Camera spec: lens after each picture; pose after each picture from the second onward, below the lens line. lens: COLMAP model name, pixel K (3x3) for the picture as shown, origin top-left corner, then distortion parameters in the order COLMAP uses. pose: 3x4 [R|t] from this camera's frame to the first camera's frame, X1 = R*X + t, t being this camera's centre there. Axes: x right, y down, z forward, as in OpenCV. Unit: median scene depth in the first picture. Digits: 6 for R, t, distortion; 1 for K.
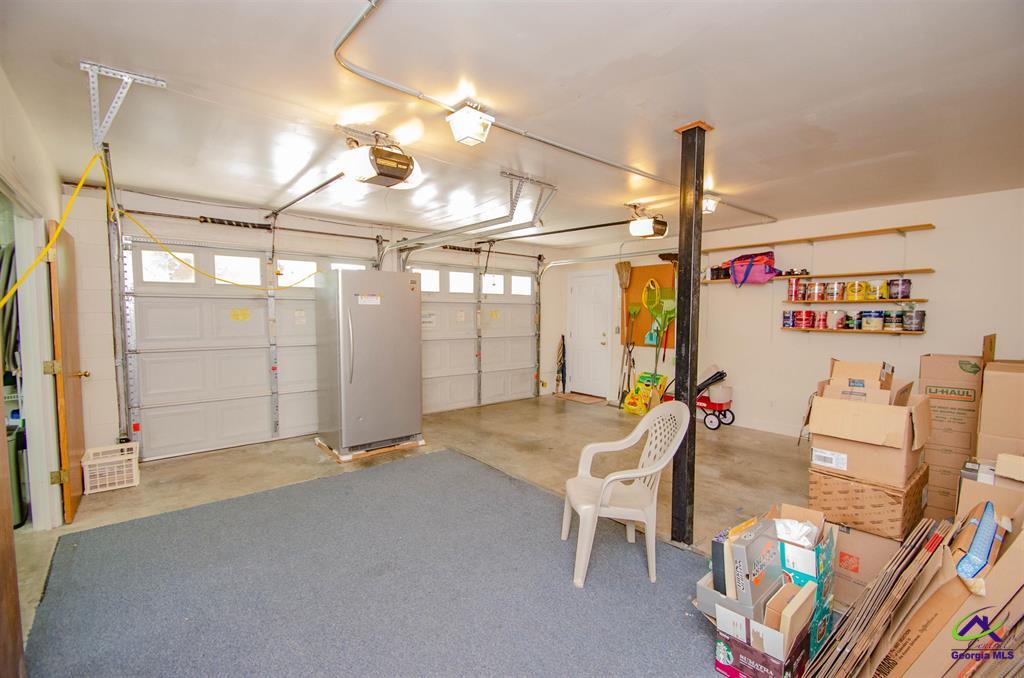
lens RADIAL K [[453.3, 0, 514.4], [0, 453.3, 336.8], [0, 0, 1]] dist [0.000365, -0.006083]
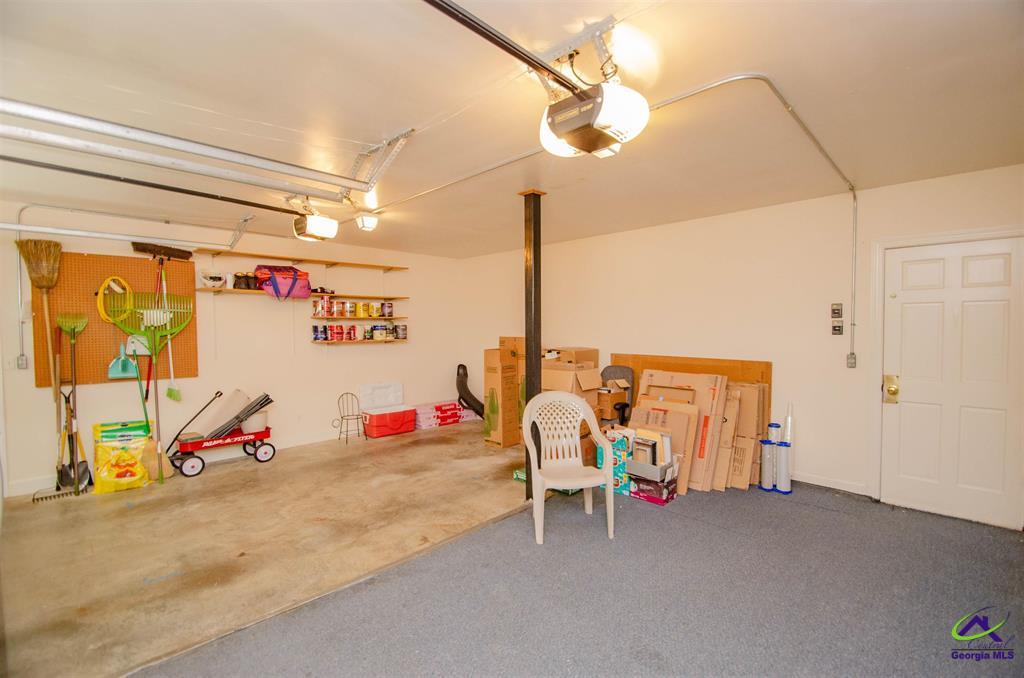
lens RADIAL K [[453.3, 0, 515.3], [0, 453.3, 345.2], [0, 0, 1]] dist [0.000365, -0.006083]
pose [[-0.099530, -0.043725, 0.994073, -0.540457], [0.059239, 0.997002, 0.049785, -0.038885], [-0.993270, 0.063843, -0.096642, 0.678042]]
